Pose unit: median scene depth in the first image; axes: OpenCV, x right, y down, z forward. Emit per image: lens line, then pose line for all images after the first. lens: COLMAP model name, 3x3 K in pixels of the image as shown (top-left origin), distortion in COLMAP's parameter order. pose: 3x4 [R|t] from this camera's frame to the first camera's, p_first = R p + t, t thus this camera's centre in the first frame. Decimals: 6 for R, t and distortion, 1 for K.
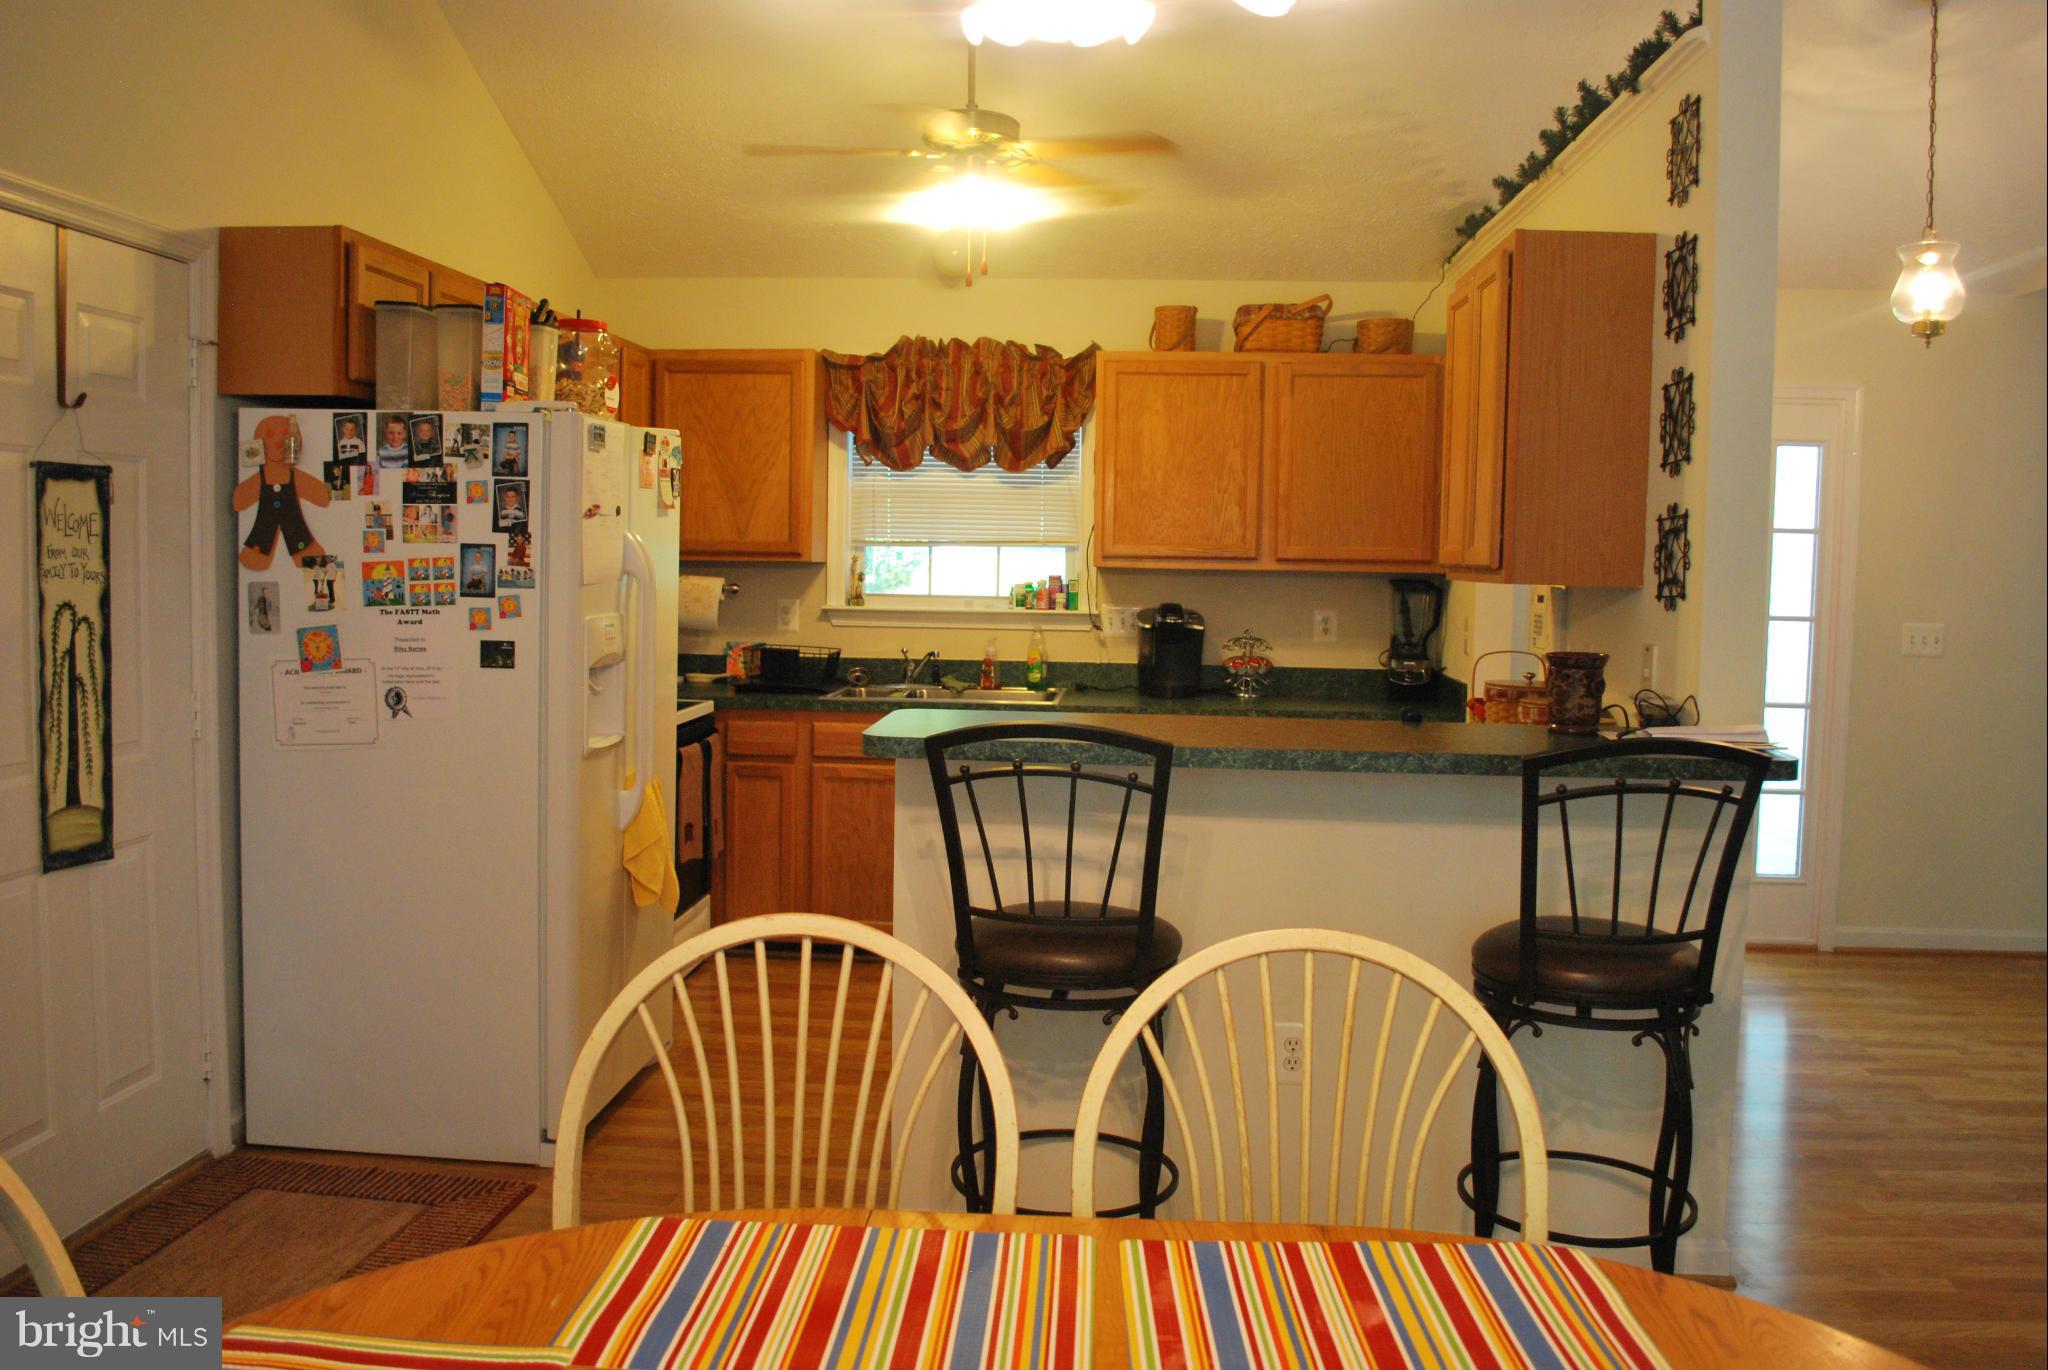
lens RADIAL K [[1606.1, 0, 1024.0], [0, 1606.1, 685.0], [0, 0, 1]] dist [-0.073308, 0.001998]
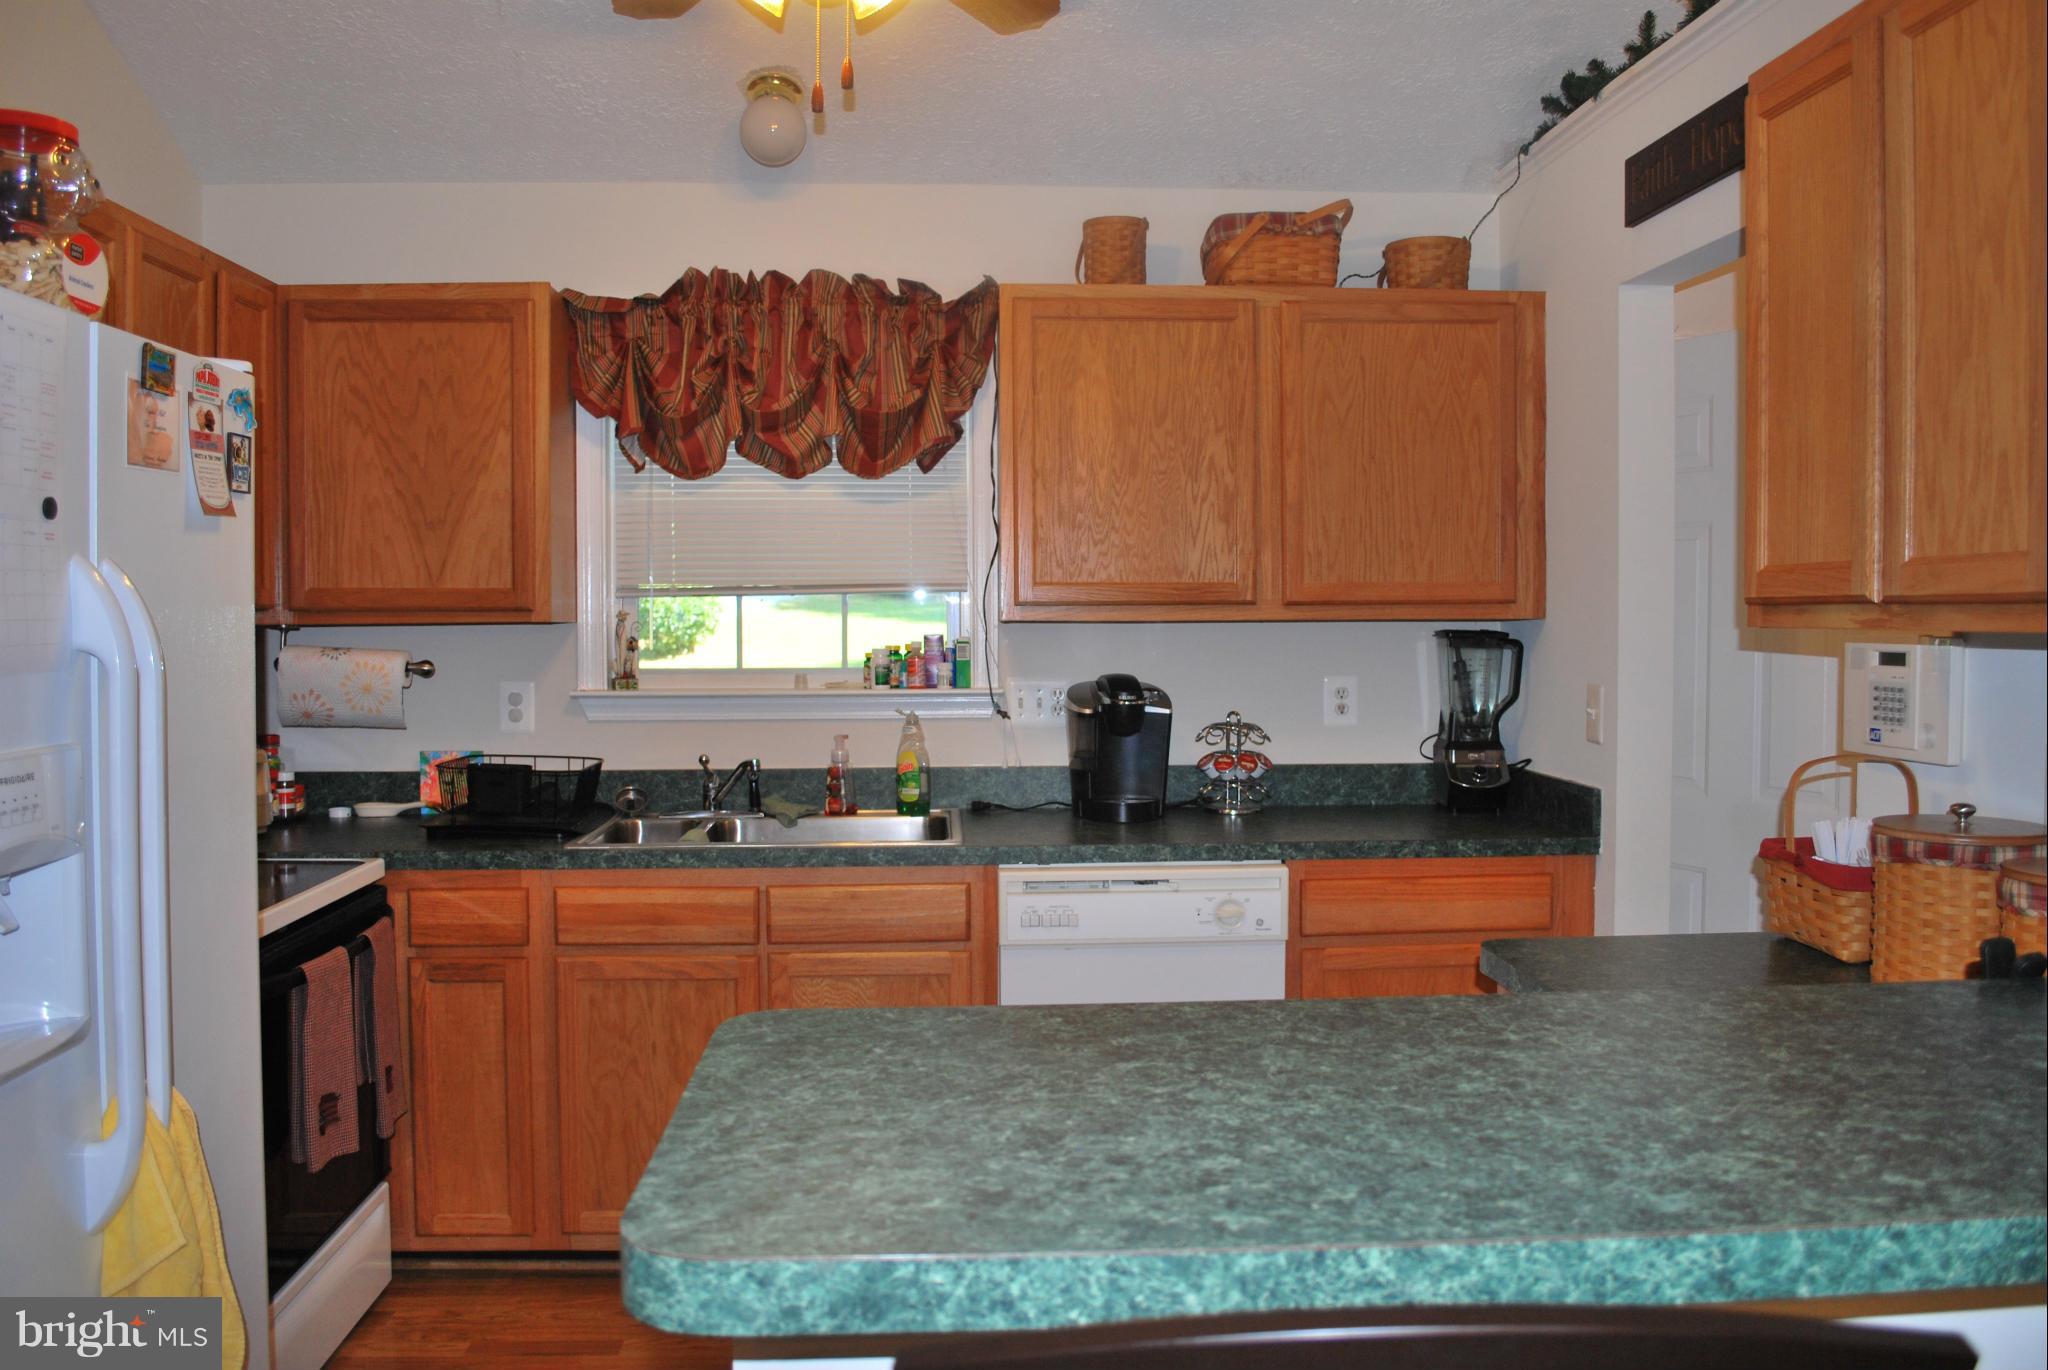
lens RADIAL K [[1606.1, 0, 1024.0], [0, 1606.1, 685.0], [0, 0, 1]] dist [-0.073308, 0.001998]
pose [[0.990588, -0.025779, 0.134424, -0.033698], [0.030585, 0.998960, -0.033809, -0.025486], [-0.133413, 0.037602, 0.990347, 0.358322]]
